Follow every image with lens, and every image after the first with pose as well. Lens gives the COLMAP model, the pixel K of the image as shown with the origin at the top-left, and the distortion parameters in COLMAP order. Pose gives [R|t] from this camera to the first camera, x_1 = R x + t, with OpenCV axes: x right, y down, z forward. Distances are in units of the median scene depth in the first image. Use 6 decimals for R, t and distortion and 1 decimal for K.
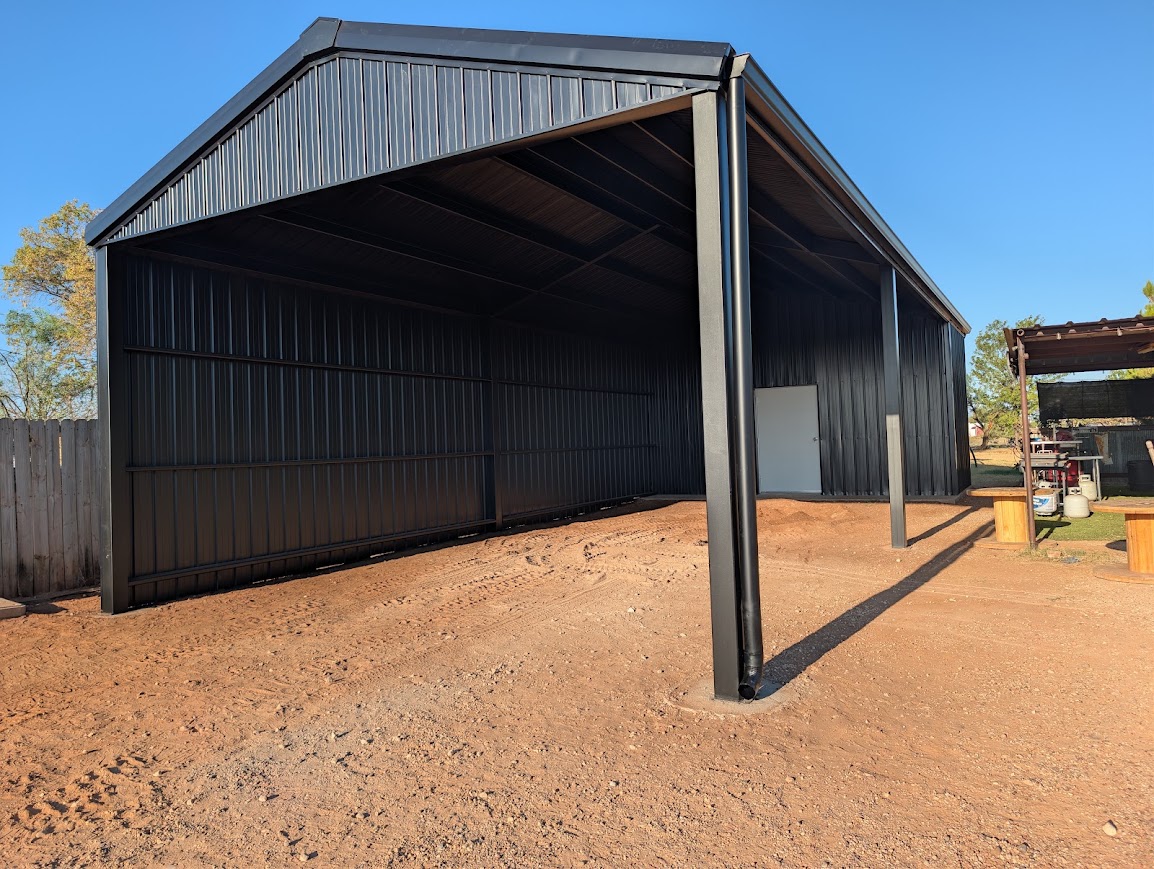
lens RADIAL K [[916.5, 0, 577.0], [0, 916.5, 434.5], [0, 0, 1]] dist [0.006905, -0.001451]
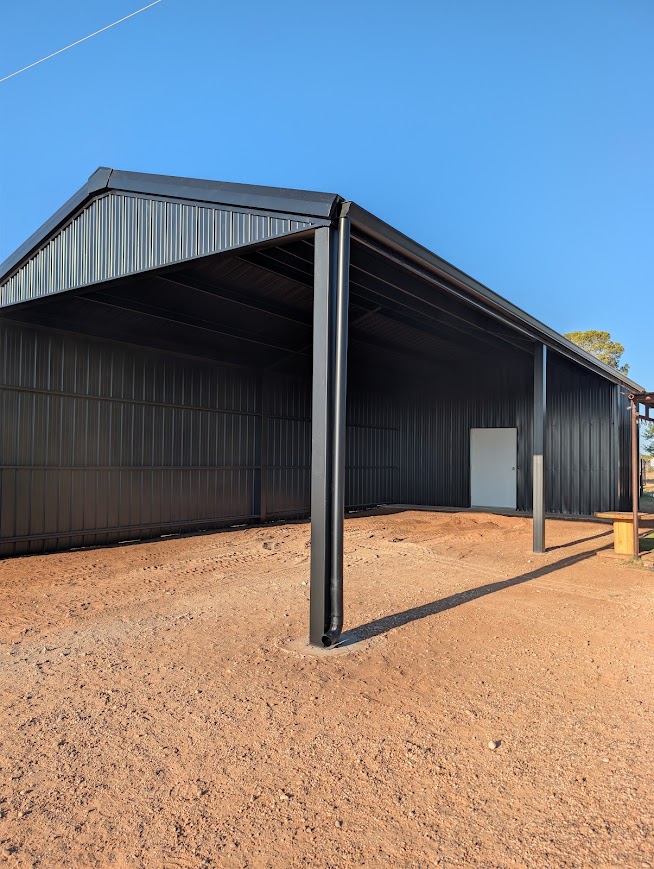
lens RADIAL K [[696.8, 0, 328.7], [0, 696.8, 448.4], [0, 0, 1]] dist [0.003900, 0.004697]
pose [[0.993927, 0.045676, -0.100109, 0.263053], [-0.046518, 0.998899, -0.006089, -0.015621], [0.099721, 0.010709, 0.994958, -0.089774]]
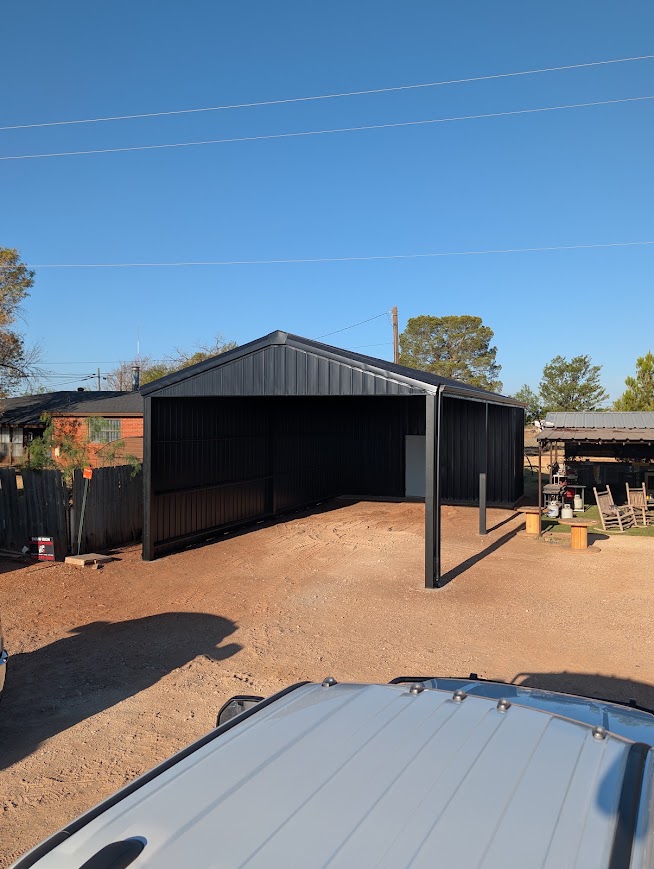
lens RADIAL K [[921.3, 0, 327.0], [0, 921.3, 434.5], [0, 0, 1]] dist [0.006745, -0.000948]
pose [[0.985217, 0.034433, 0.167813, -0.693254], [-0.041703, 0.998329, 0.039990, -0.332899], [-0.166156, -0.046397, 0.985007, -1.930825]]
